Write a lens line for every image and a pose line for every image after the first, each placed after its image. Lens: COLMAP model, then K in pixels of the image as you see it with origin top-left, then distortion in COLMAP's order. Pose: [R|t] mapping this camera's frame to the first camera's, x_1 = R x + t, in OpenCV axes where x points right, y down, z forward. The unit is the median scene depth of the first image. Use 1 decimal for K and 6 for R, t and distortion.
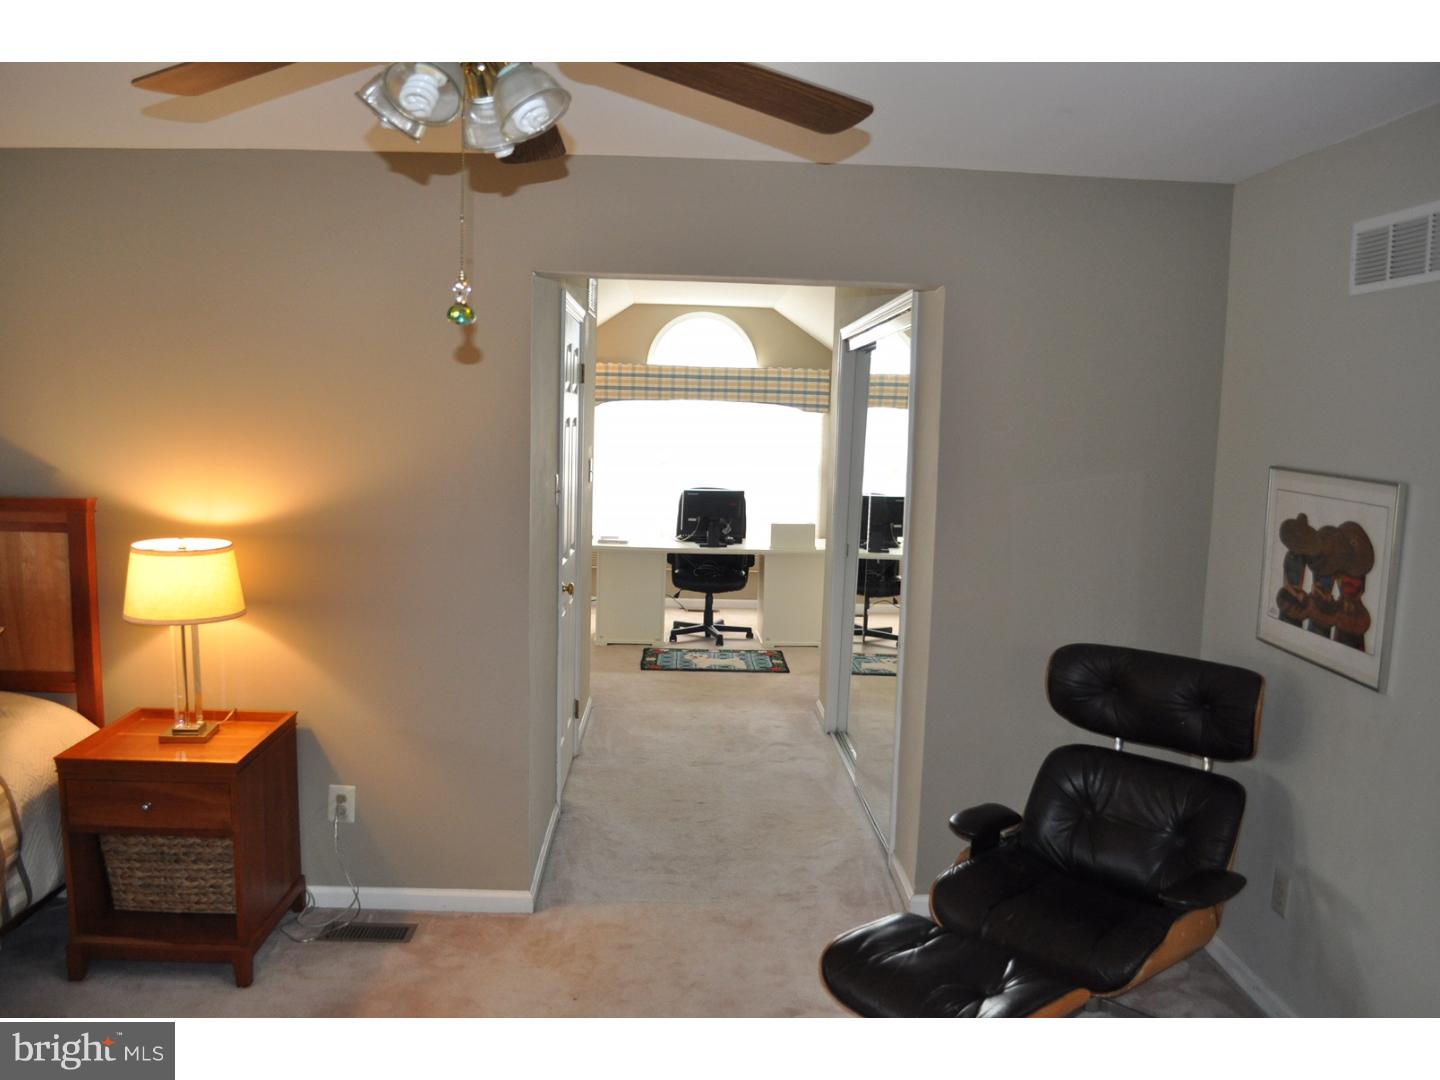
lens RADIAL K [[1124.4, 0, 715.3], [0, 1124.4, 545.7], [0, 0, 1]] dist [-0.072943, 0.002204]
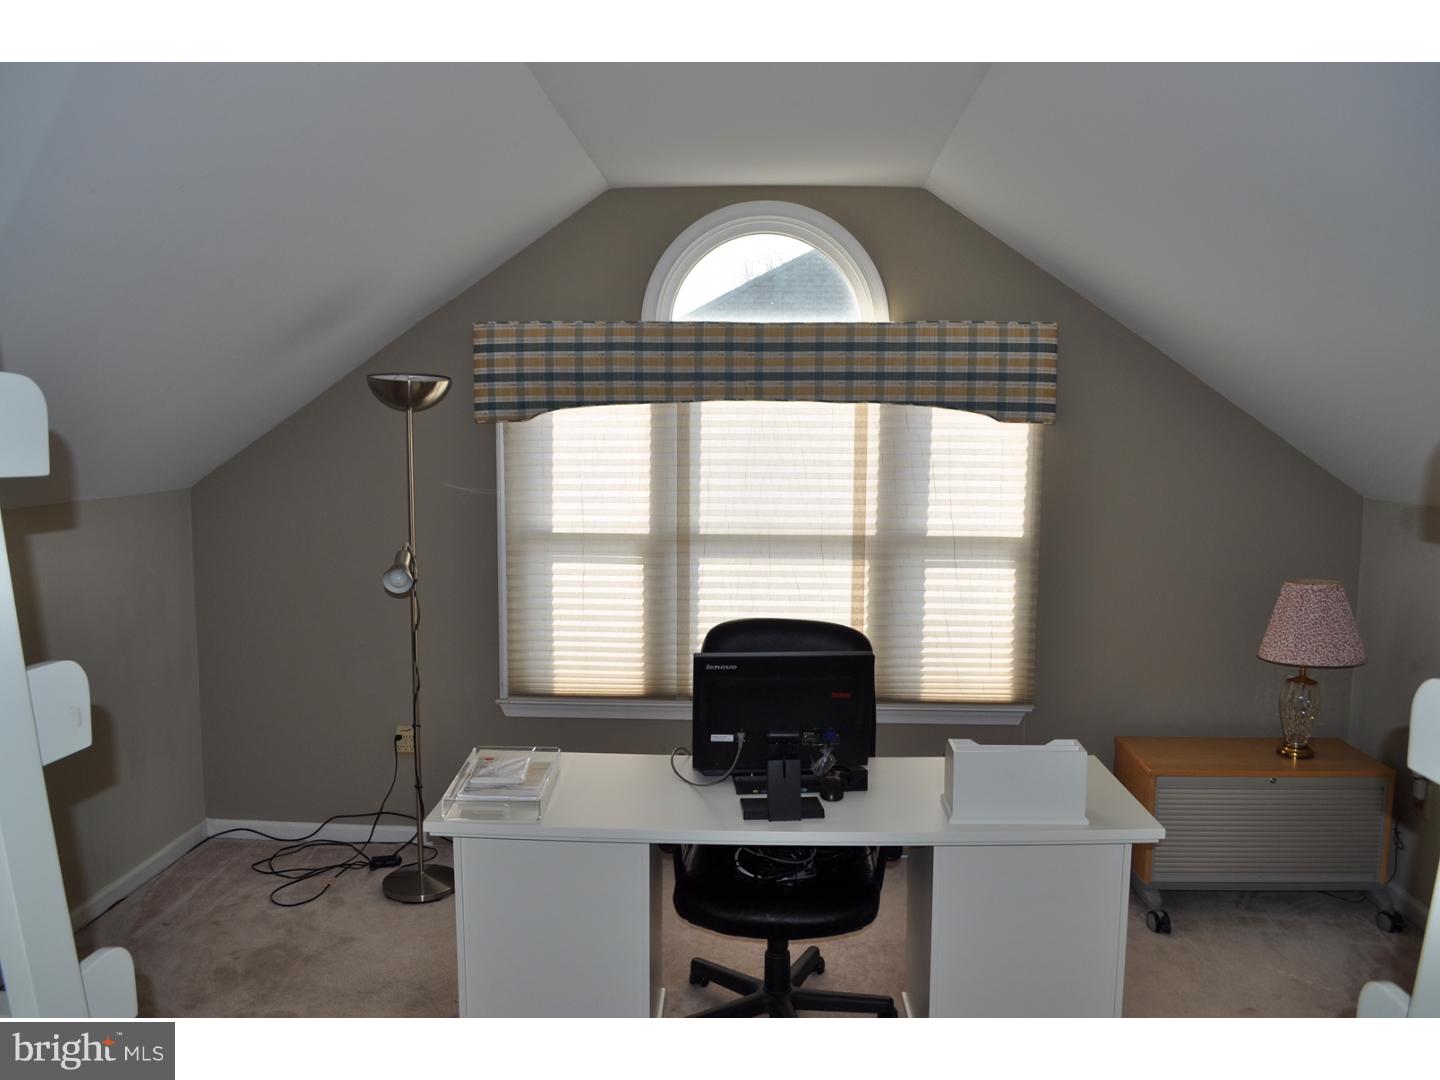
lens RADIAL K [[1124.4, 0, 724.8], [0, 1124.4, 542.2], [0, 0, 1]] dist [-0.072943, 0.002204]
pose [[0.996080, -0.013704, -0.087392, 0.010042], [0.014303, 0.999878, 0.006234, -0.076527], [0.087296, -0.007459, 0.996155, 0.558497]]
